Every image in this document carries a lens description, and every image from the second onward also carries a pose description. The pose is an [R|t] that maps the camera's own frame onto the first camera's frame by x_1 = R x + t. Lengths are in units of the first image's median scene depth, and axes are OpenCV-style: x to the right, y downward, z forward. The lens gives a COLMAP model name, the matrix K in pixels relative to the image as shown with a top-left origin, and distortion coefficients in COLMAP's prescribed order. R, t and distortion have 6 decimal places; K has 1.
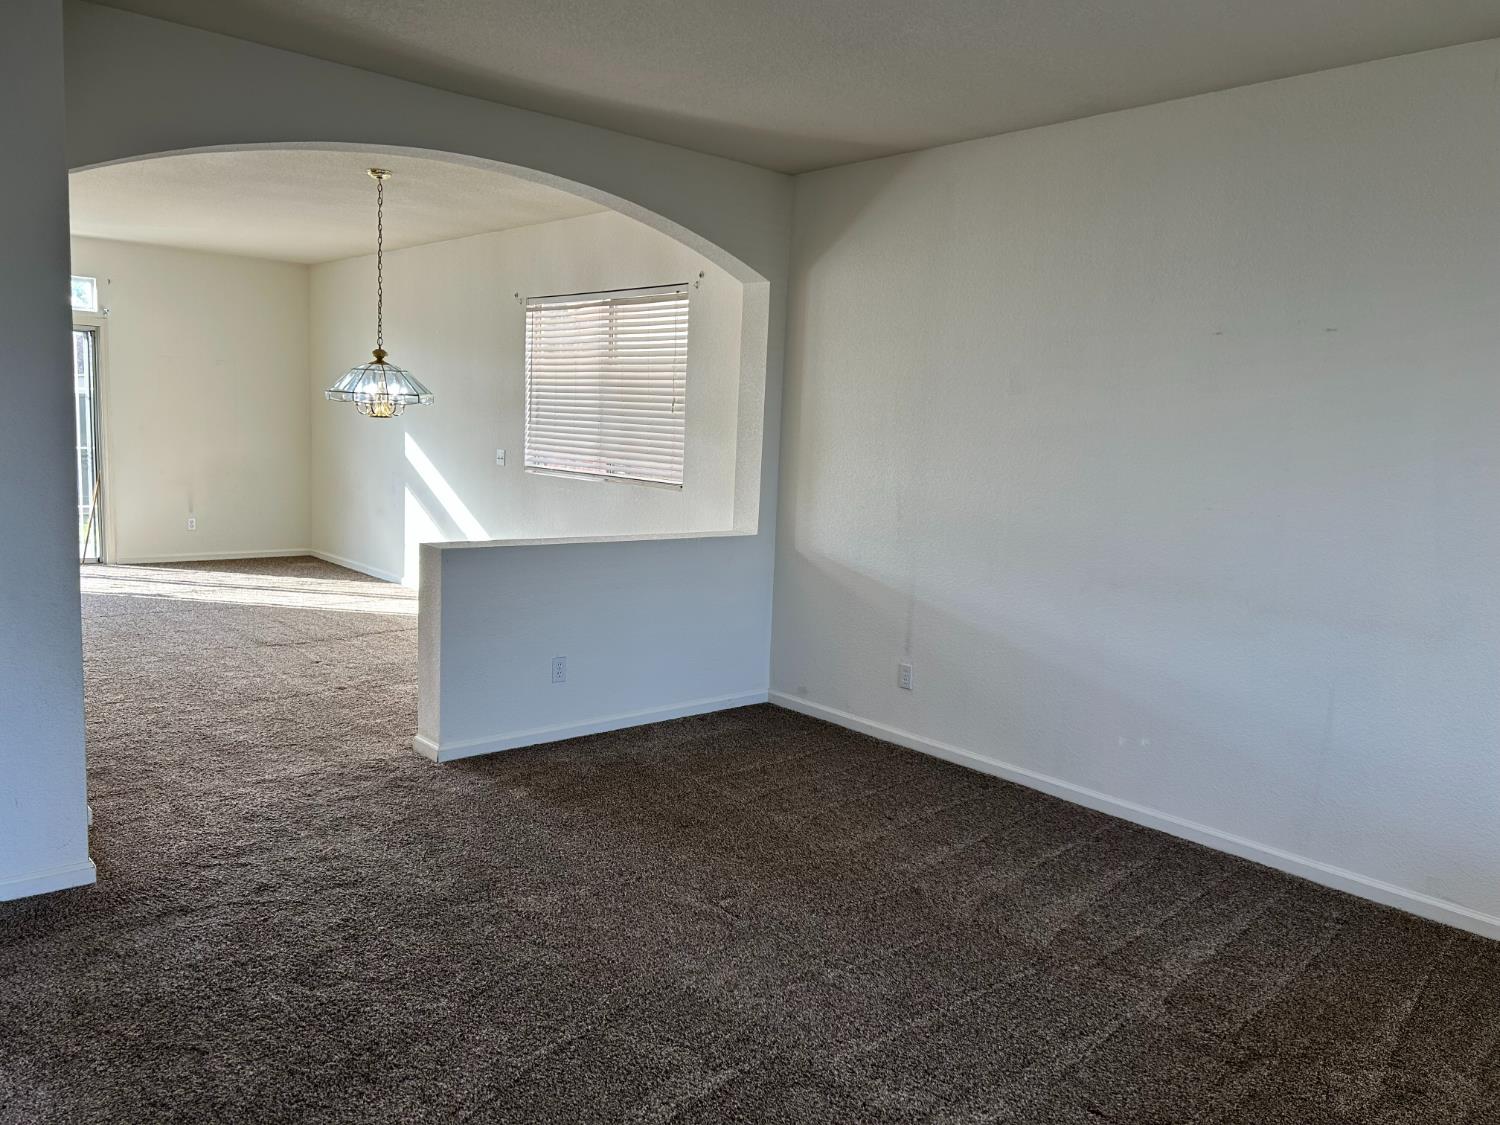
lens RADIAL K [[1122.6, 0, 721.2], [0, 1122.6, 578.6], [0, 0, 1]] dist [0.067854, -0.078378]
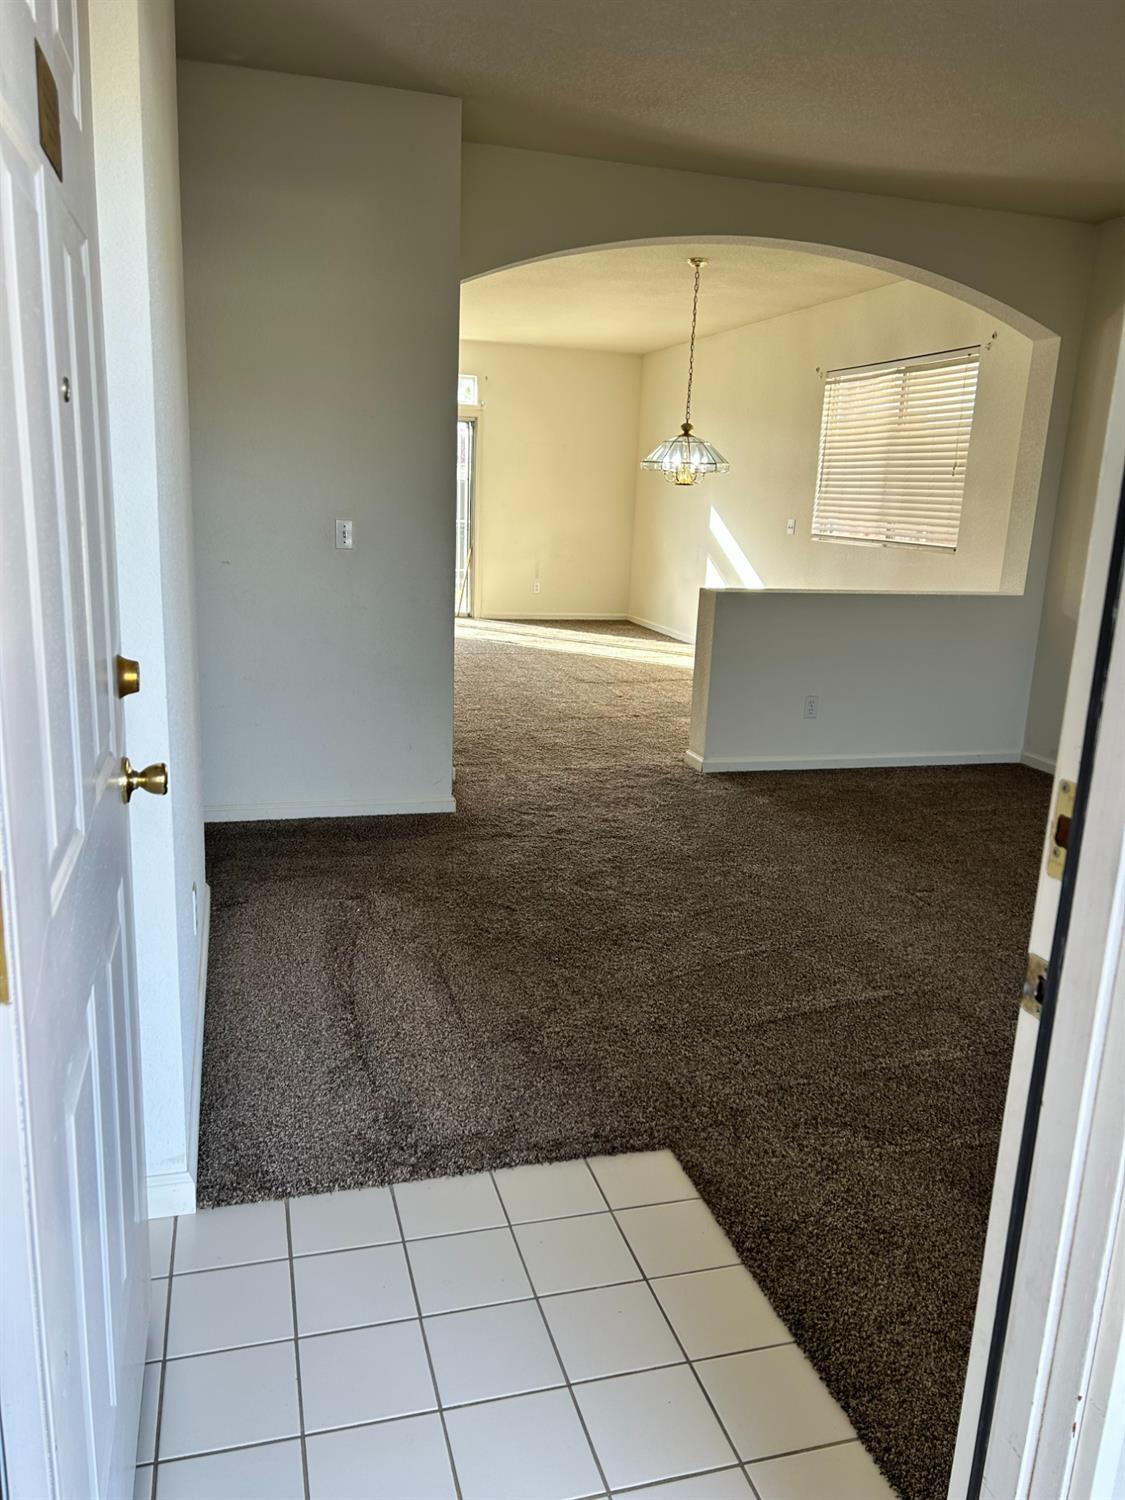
lens RADIAL K [[1122.6, 0, 565.1], [0, 1122.6, 819.6], [0, 0, 1]] dist [0.067854, -0.078378]
pose [[0.912850, 0.104822, -0.394610, 0.086900], [-0.057852, 0.989938, 0.129132, 0.058499], [0.404175, -0.095049, 0.909730, -0.146843]]
